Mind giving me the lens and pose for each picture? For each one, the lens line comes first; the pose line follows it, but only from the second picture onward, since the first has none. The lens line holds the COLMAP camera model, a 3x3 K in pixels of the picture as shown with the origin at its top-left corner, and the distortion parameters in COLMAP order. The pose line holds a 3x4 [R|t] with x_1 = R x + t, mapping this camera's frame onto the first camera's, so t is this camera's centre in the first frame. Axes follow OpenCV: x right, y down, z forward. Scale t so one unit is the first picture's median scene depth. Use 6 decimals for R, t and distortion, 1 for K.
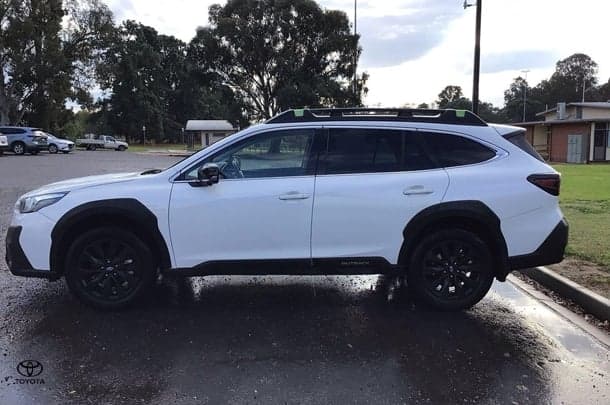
lens RADIAL K [[589.6, 0, 307.6], [0, 589.6, 204.2], [0, 0, 1]] dist [-0.014603, 0.000000]
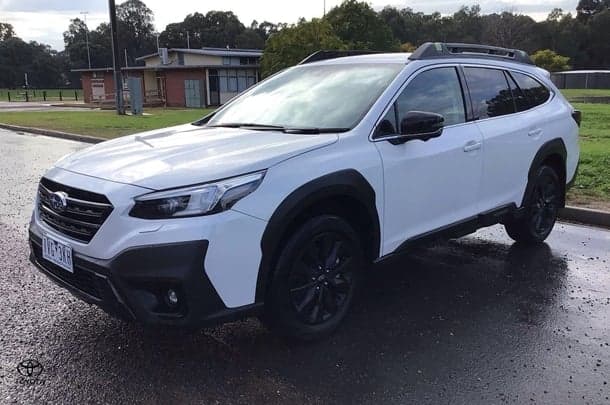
lens RADIAL K [[589.6, 0, 305.0], [0, 589.6, 205.1], [0, 0, 1]] dist [-0.014603, 0.000000]
pose [[0.673466, -0.146621, 0.724532, -0.181595], [0.080333, 0.988844, 0.125438, -0.012447], [-0.734841, -0.026274, 0.677731, 0.125497]]
